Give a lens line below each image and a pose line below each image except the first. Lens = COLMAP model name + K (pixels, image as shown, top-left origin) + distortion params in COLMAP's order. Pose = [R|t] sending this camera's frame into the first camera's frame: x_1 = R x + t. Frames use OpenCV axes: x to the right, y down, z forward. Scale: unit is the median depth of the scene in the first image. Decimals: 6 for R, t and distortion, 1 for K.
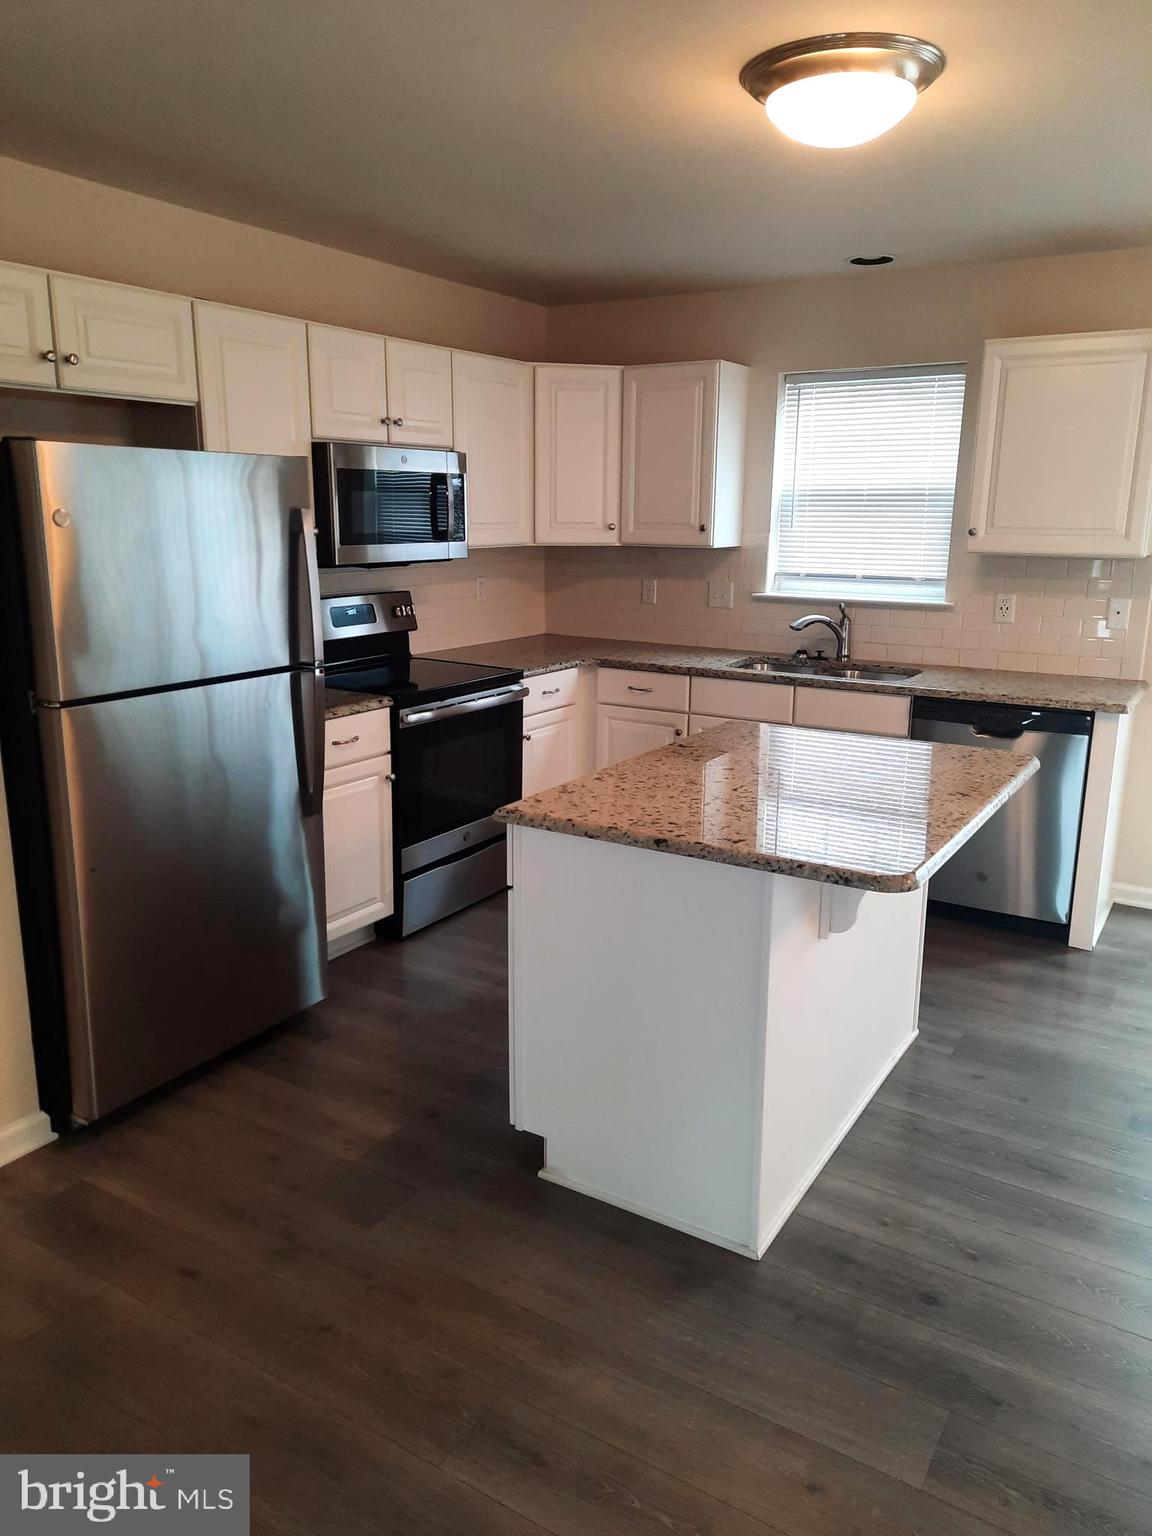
lens RADIAL K [[1121.2, 0, 576.3], [0, 1121.2, 766.9], [0, 0, 1]] dist [0.061345, -0.011757]
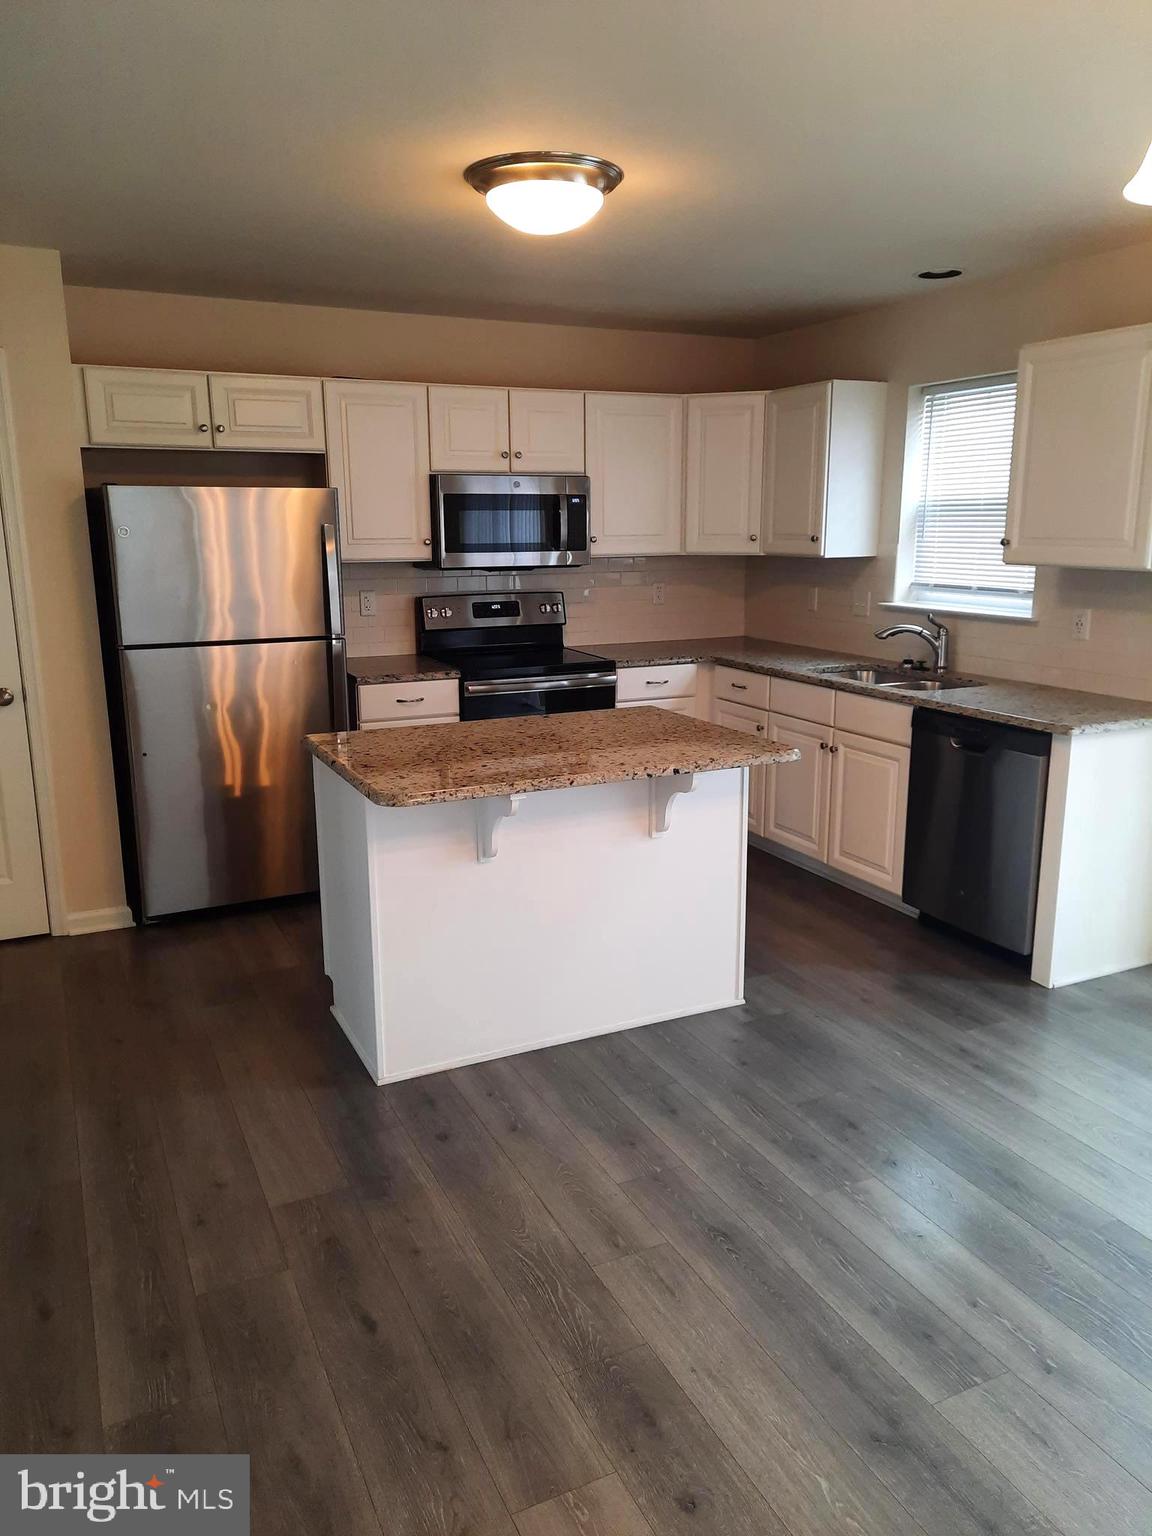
lens RADIAL K [[1121.2, 0, 575.5], [0, 1121.2, 770.0], [0, 0, 1]] dist [0.061345, -0.011757]
pose [[0.840296, 0.107799, -0.531302, 0.549954], [-0.112907, 0.993340, 0.022973, 0.004773], [0.530240, 0.040684, 0.846871, -0.007371]]
